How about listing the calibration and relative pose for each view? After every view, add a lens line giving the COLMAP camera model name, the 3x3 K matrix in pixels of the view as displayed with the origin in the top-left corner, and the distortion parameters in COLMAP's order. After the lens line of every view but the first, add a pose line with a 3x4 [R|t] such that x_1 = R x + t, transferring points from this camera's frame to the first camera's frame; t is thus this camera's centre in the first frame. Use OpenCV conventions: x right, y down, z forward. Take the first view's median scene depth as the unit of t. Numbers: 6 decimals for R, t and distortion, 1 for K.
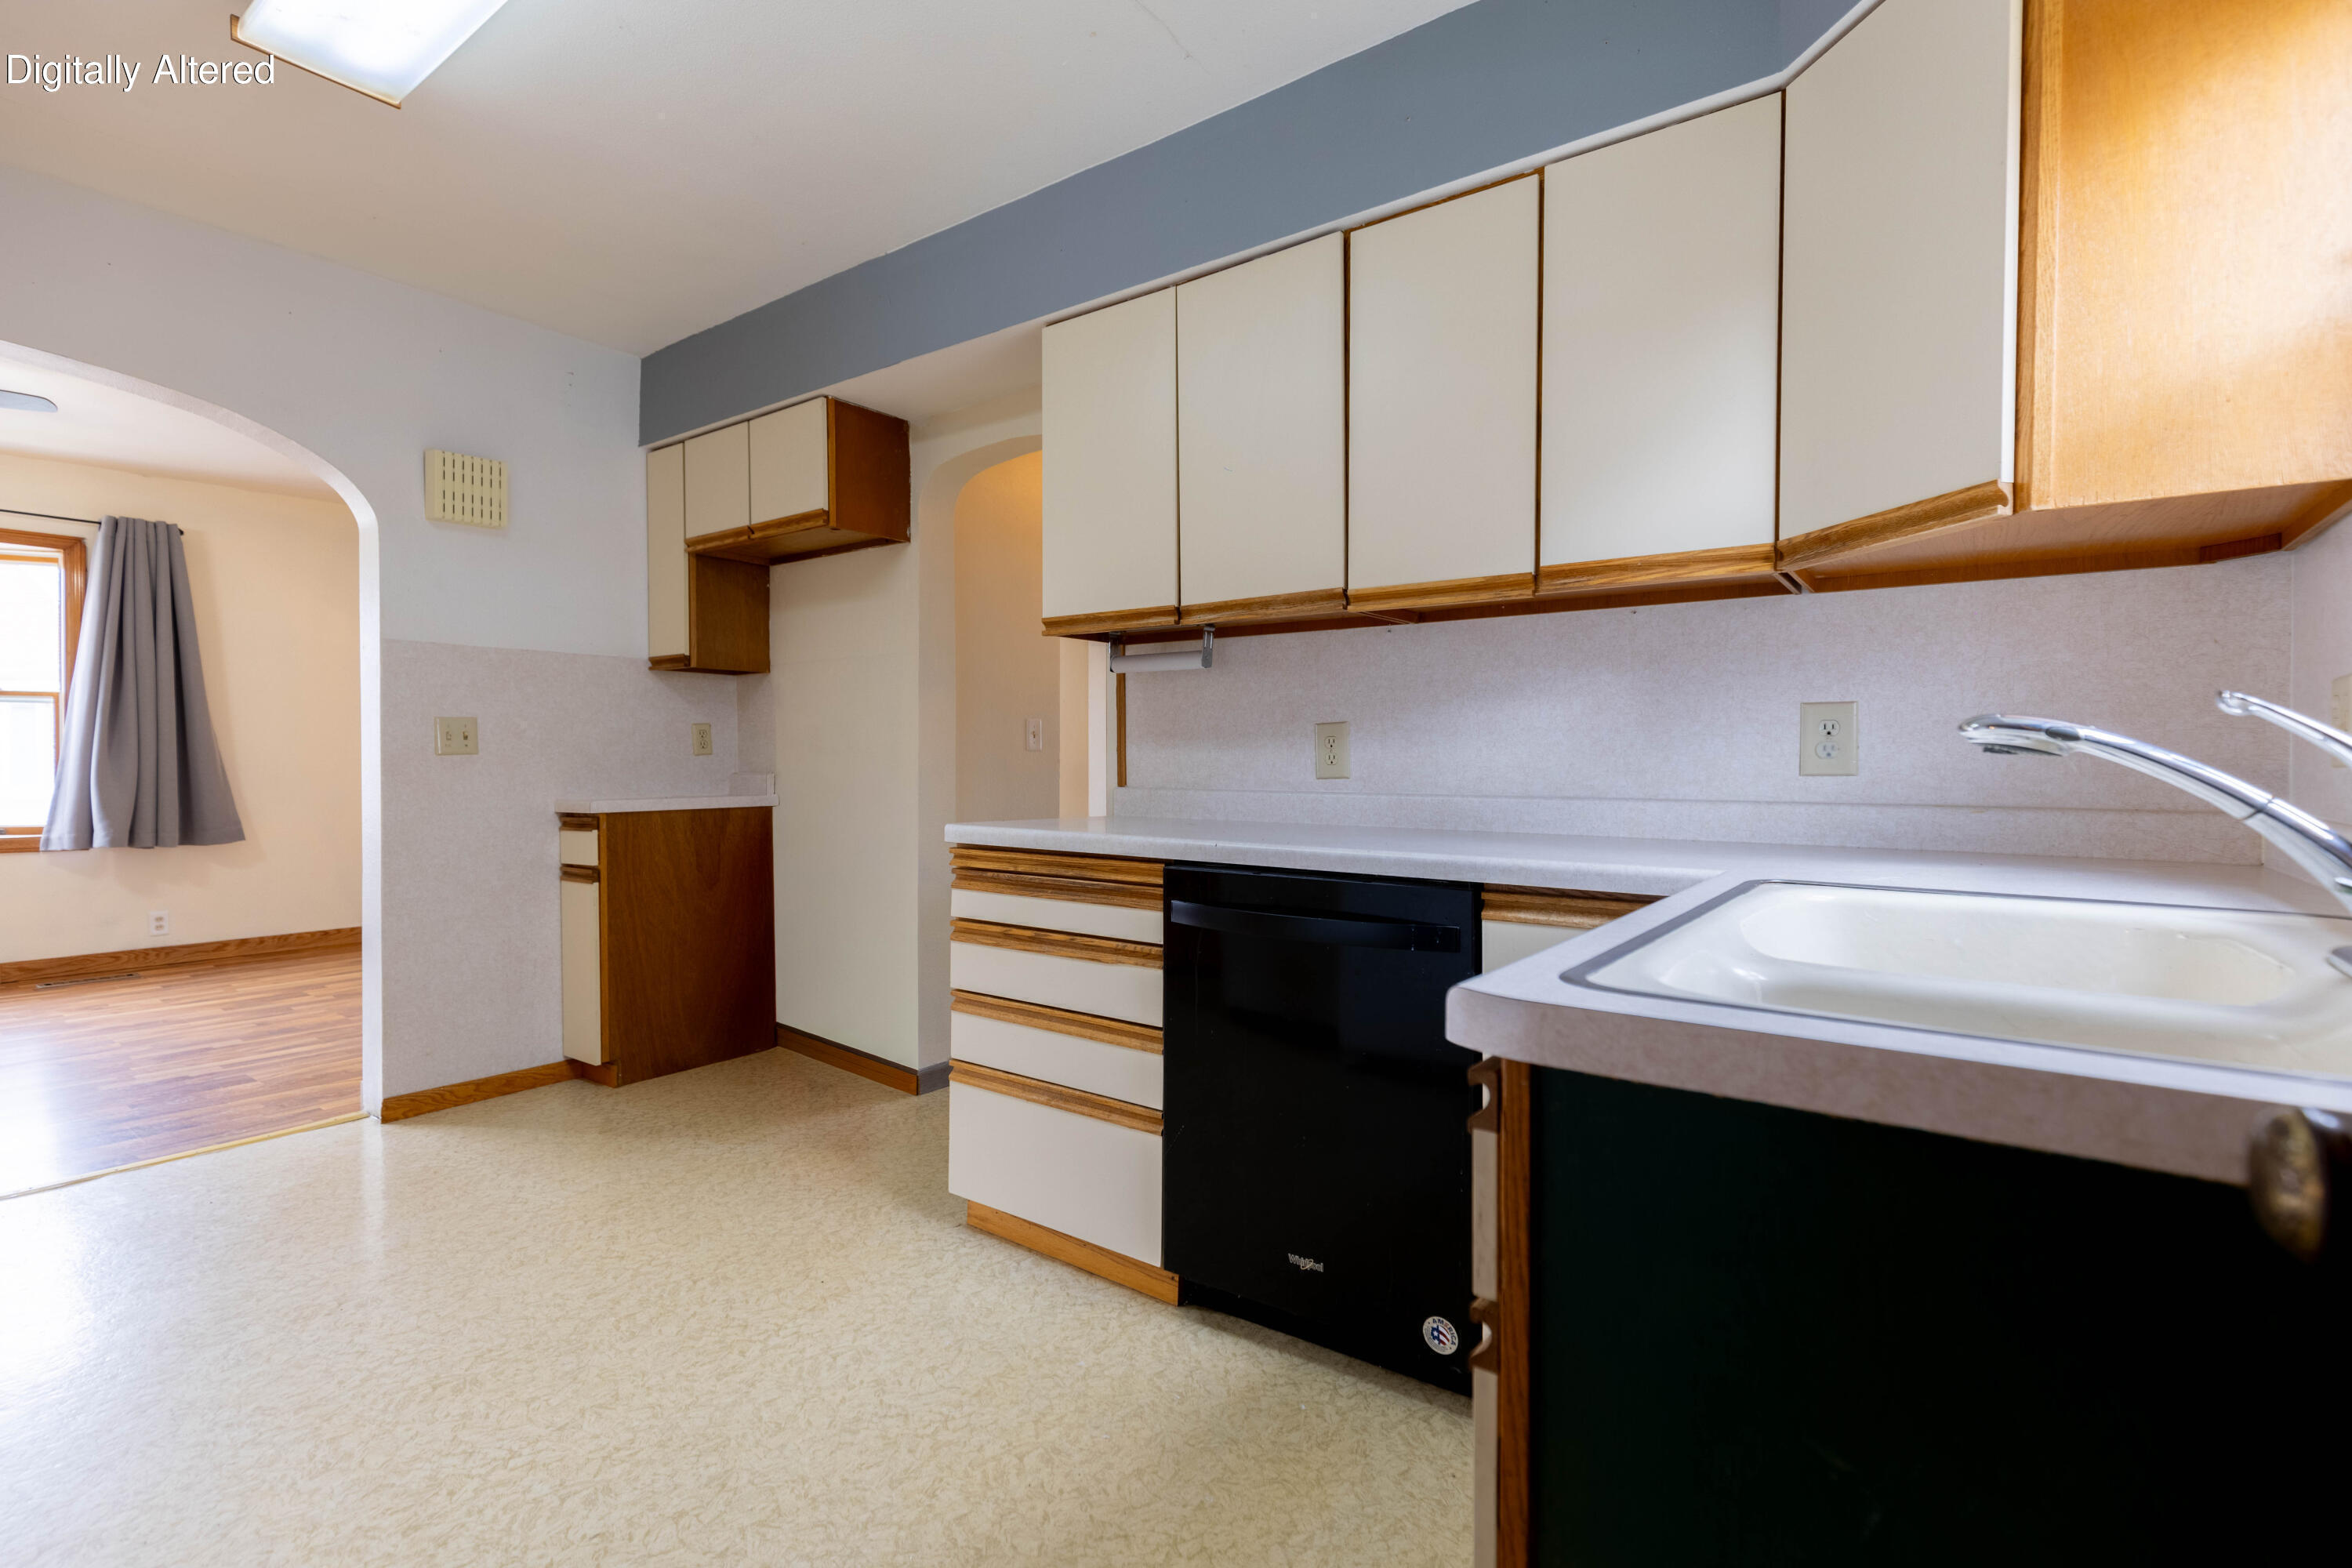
lens RADIAL K [[1072.3, 0, 1181.7], [0, 1072.3, 773.2], [0, 0, 1]] dist [0.009652, -0.001893]
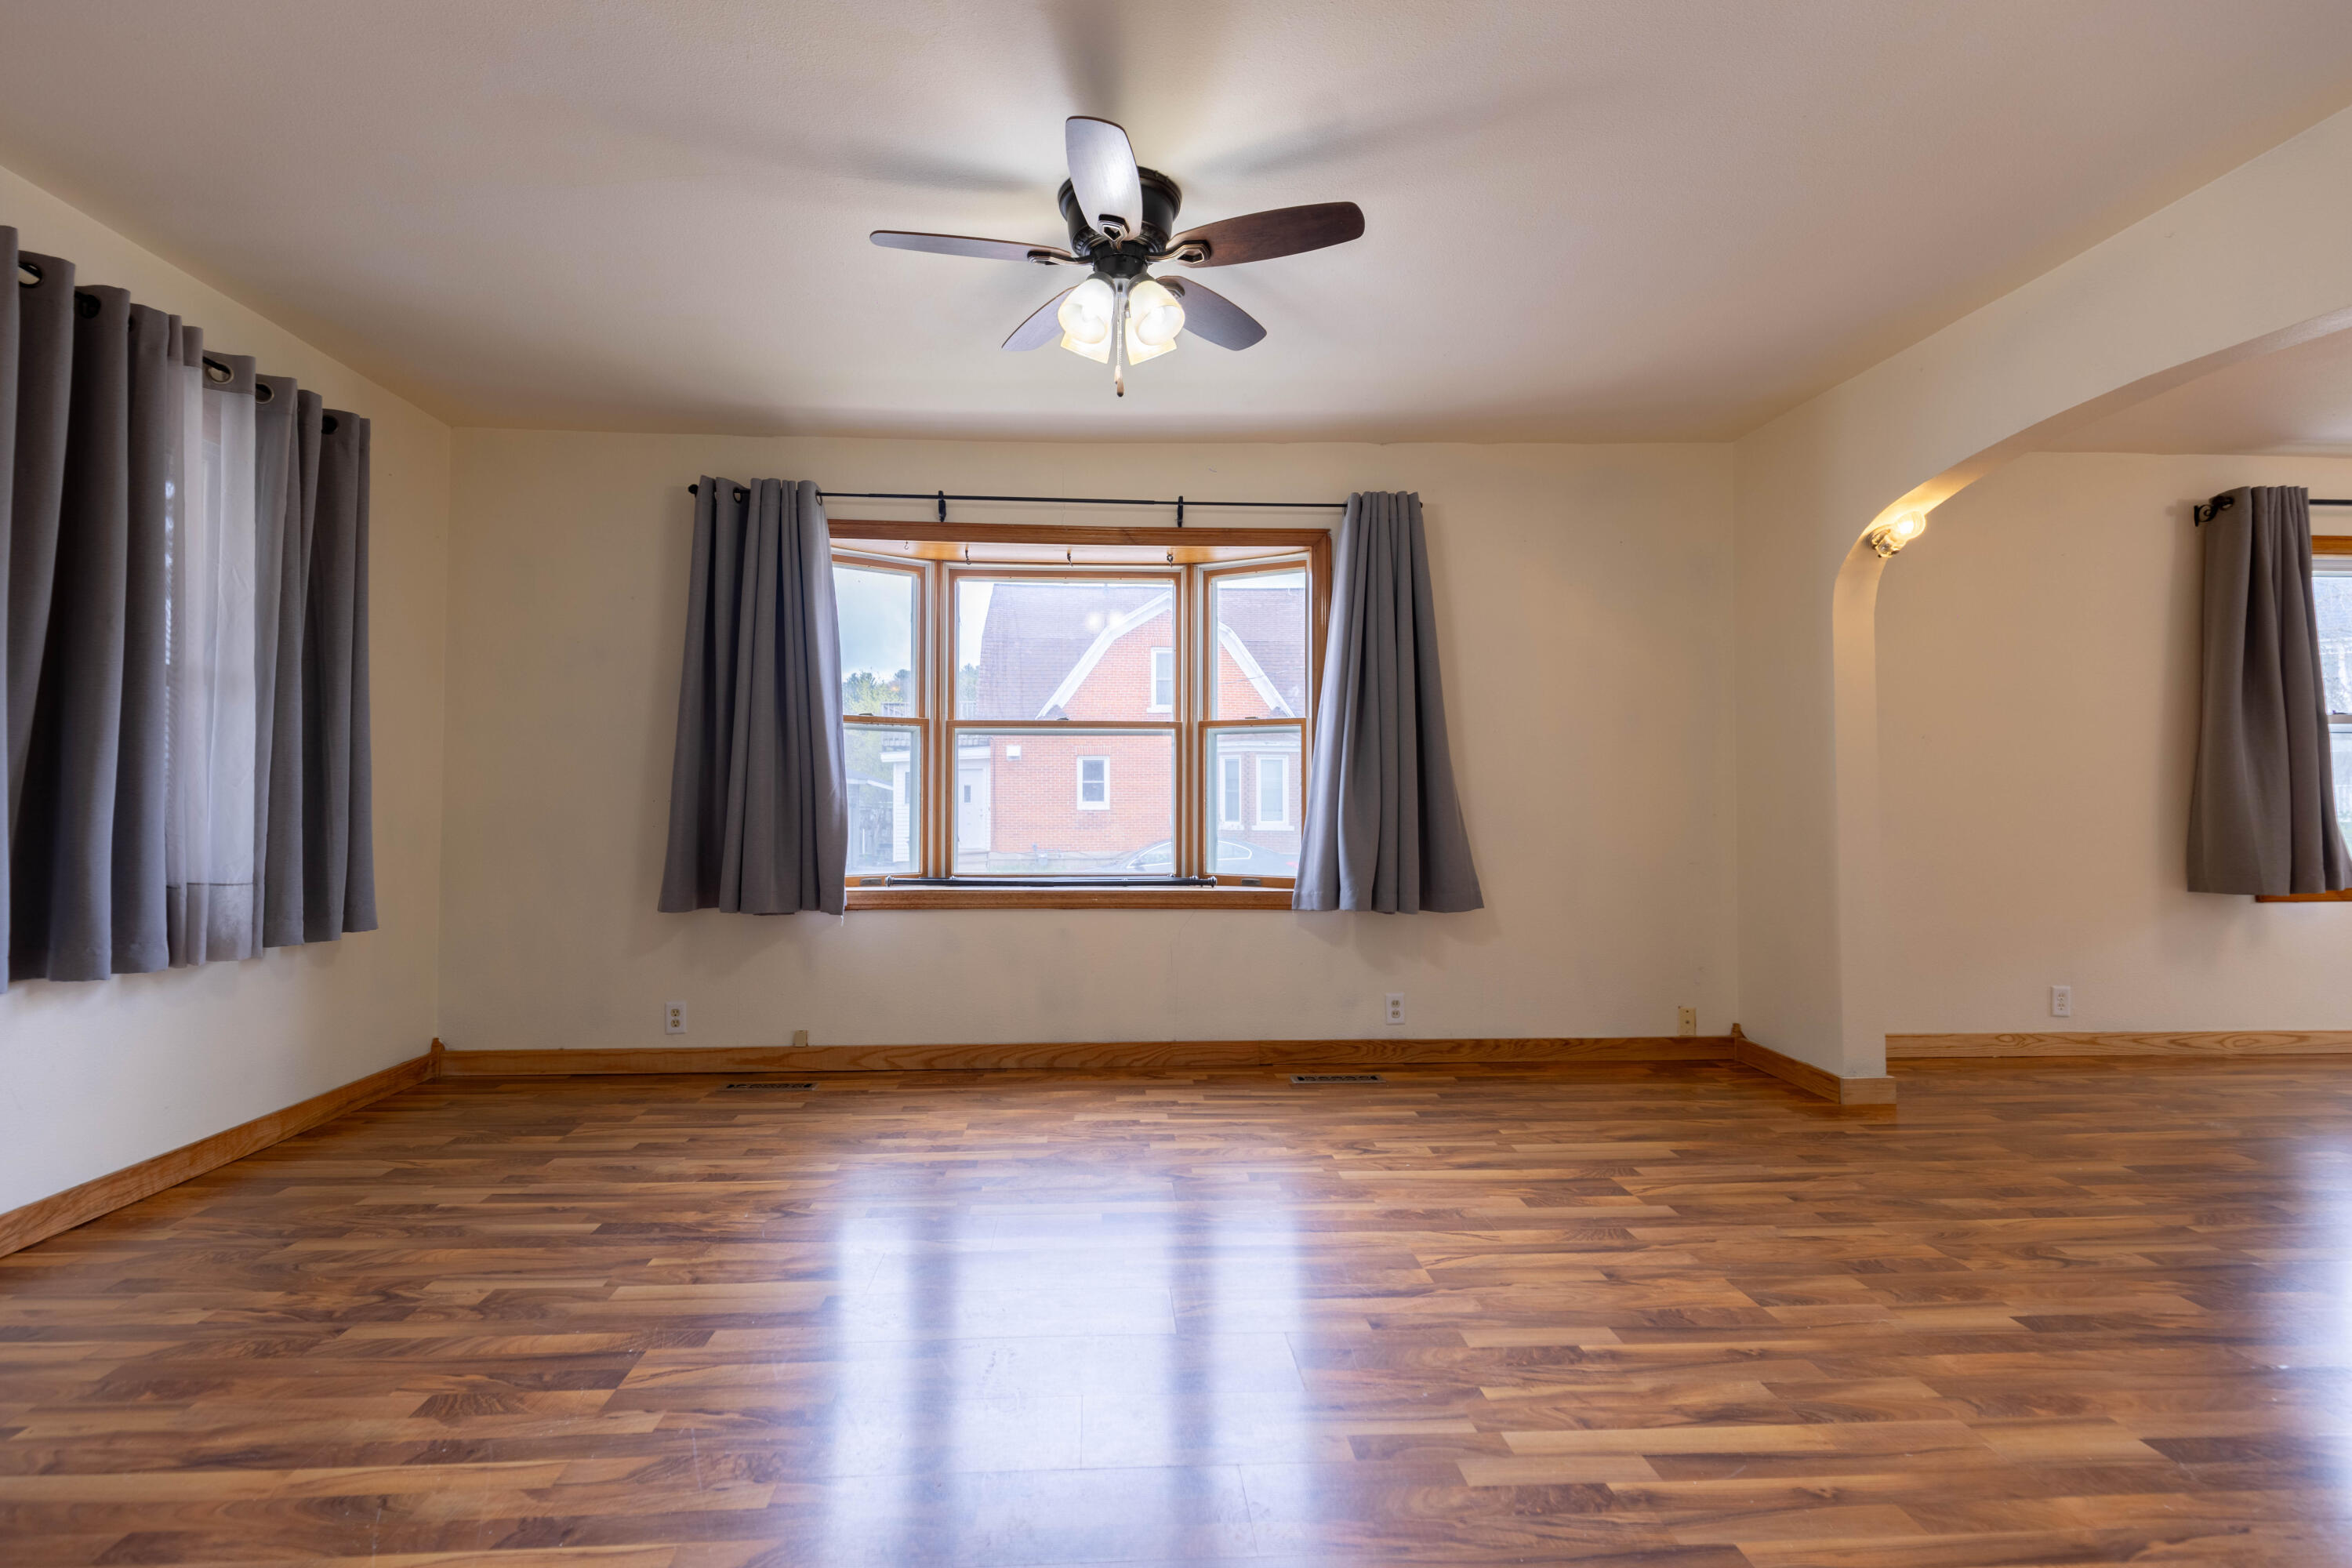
lens RADIAL K [[1072.3, 0, 1156.4], [0, 1072.3, 769.9], [0, 0, 1]] dist [0.009652, -0.001893]
pose [[0.637921, -0.023753, -0.769735, -0.845074], [-0.008646, 0.999240, -0.038001, -0.003952], [0.770053, 0.030897, 0.637231, 0.682565]]
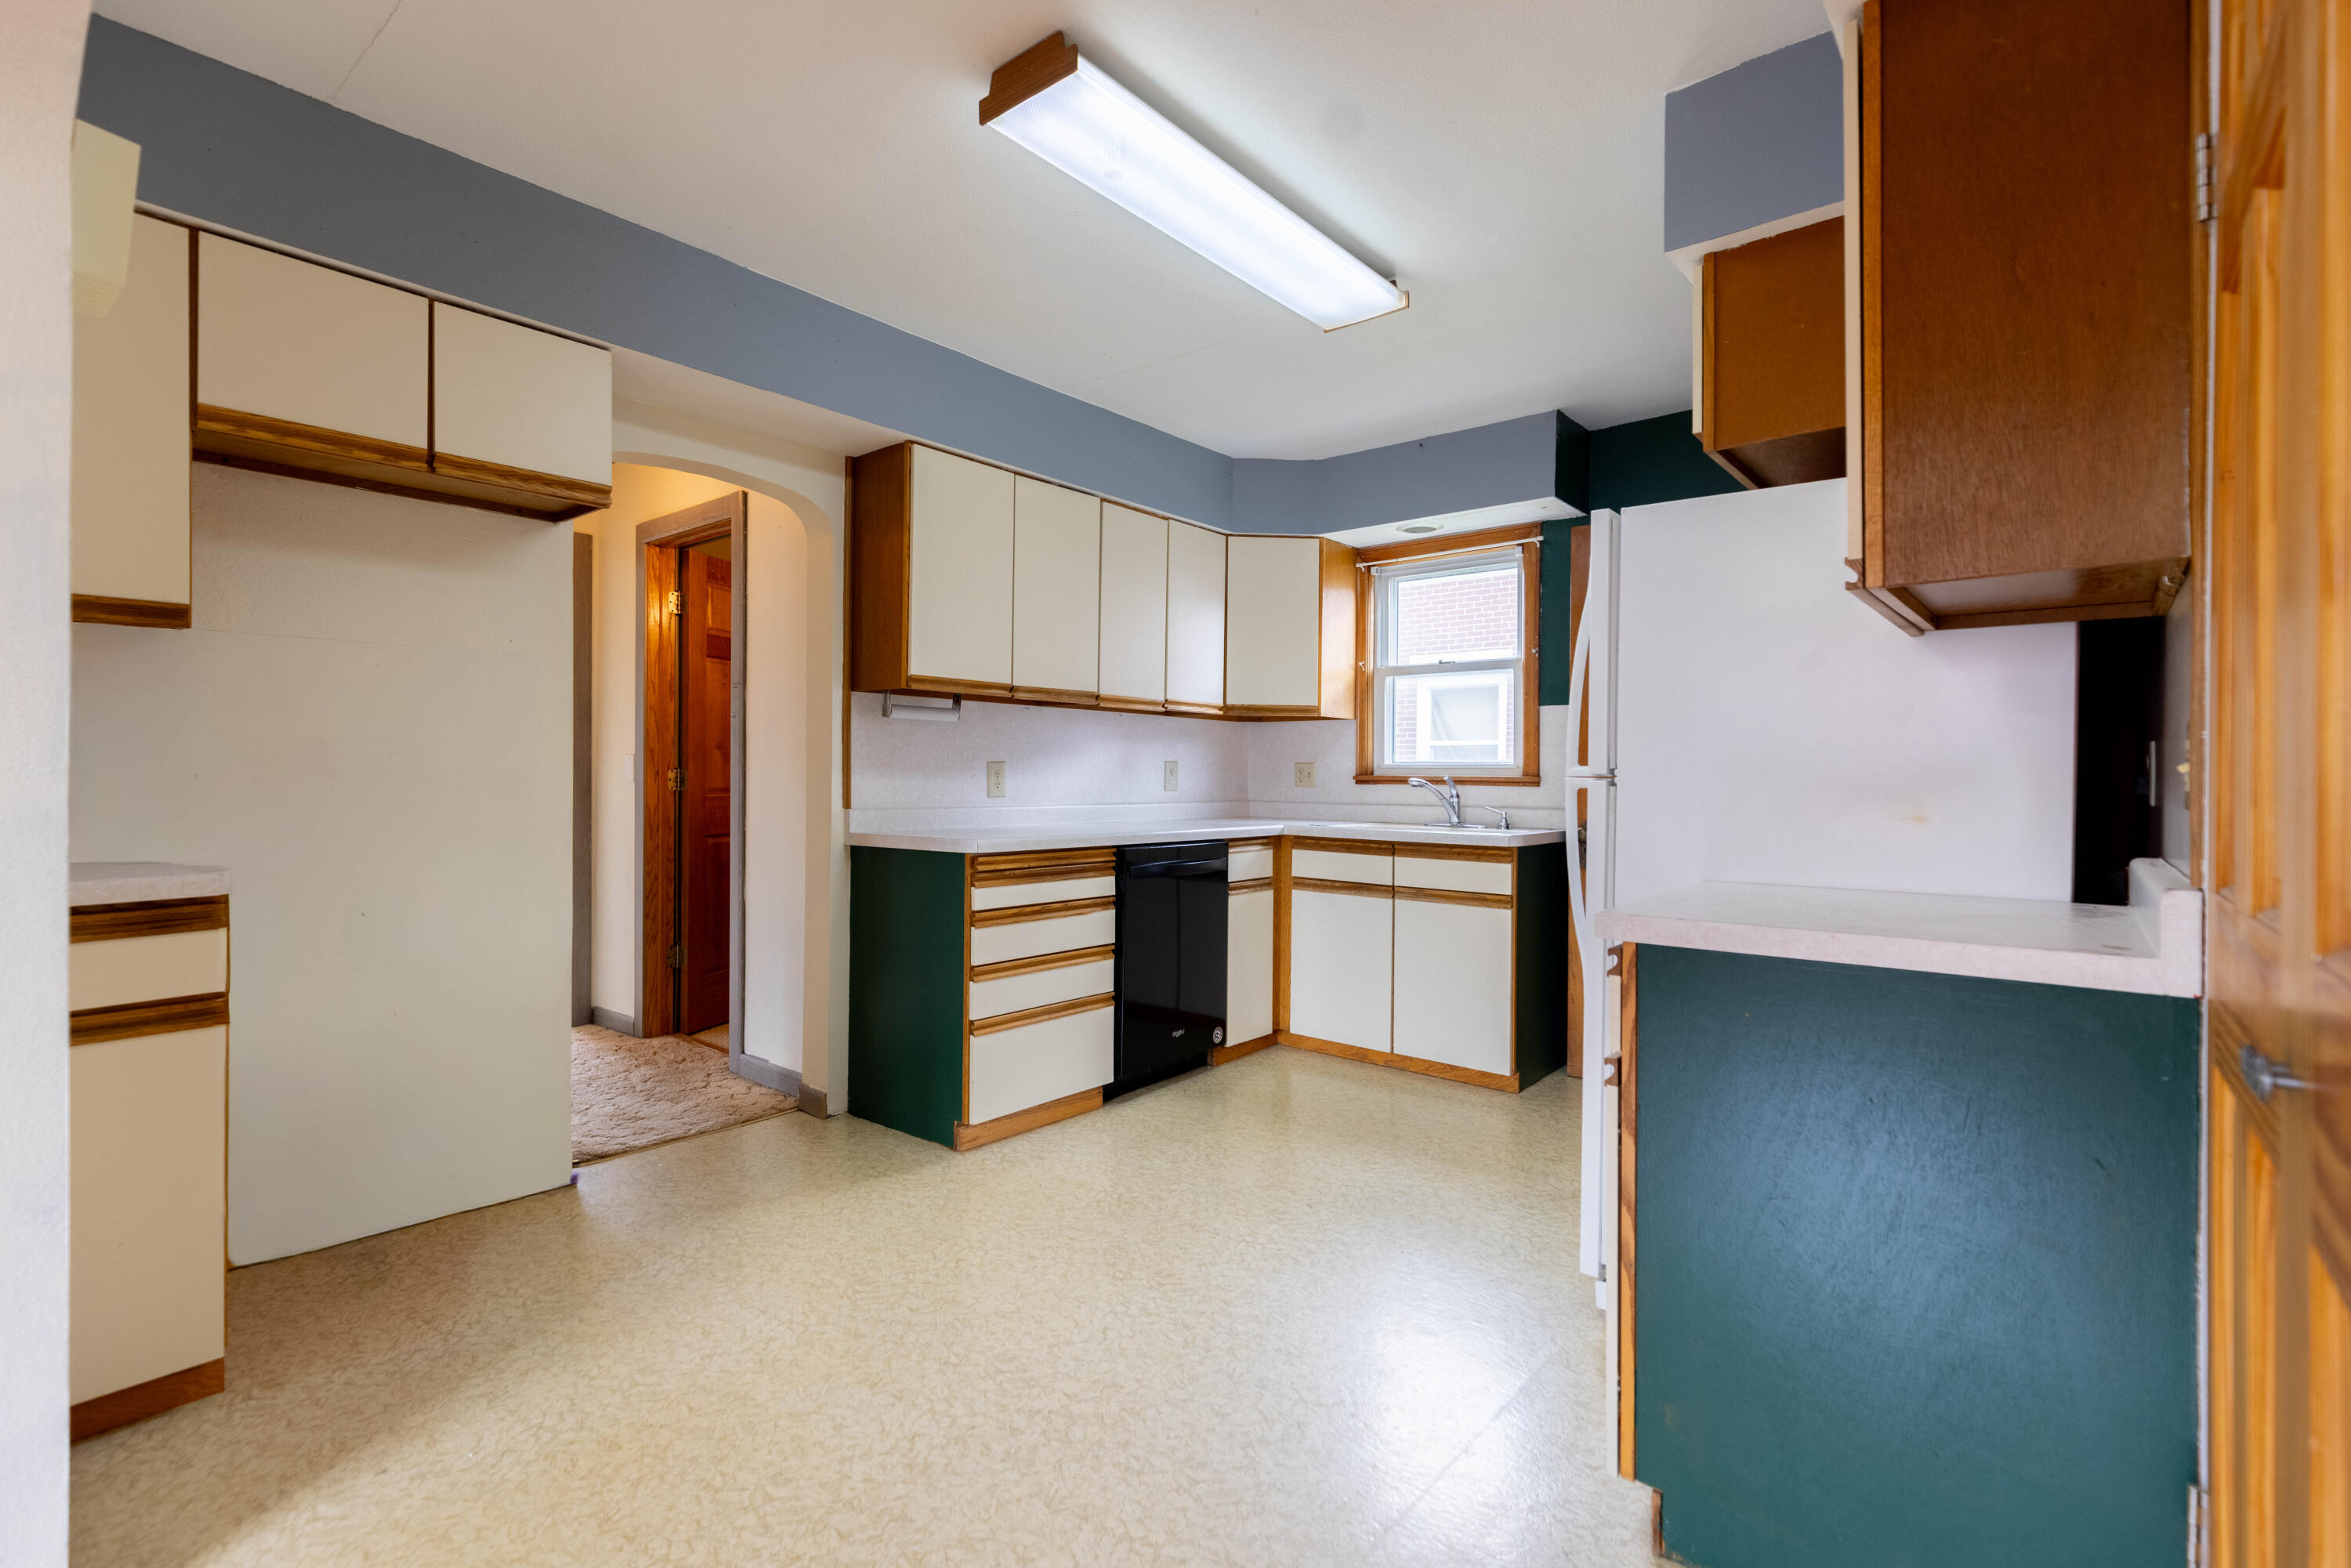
lens RADIAL K [[1071.8, 0, 1142.8], [0, 1071.8, 769.5], [0, 0, 1]] dist [0.009652, -0.001893]
pose [[0.085215, 0.001187, 0.996362, -1.240523], [0.002316, 0.999996, -0.001390, -0.028789], [-0.996360, 0.002426, 0.085212, 0.573894]]
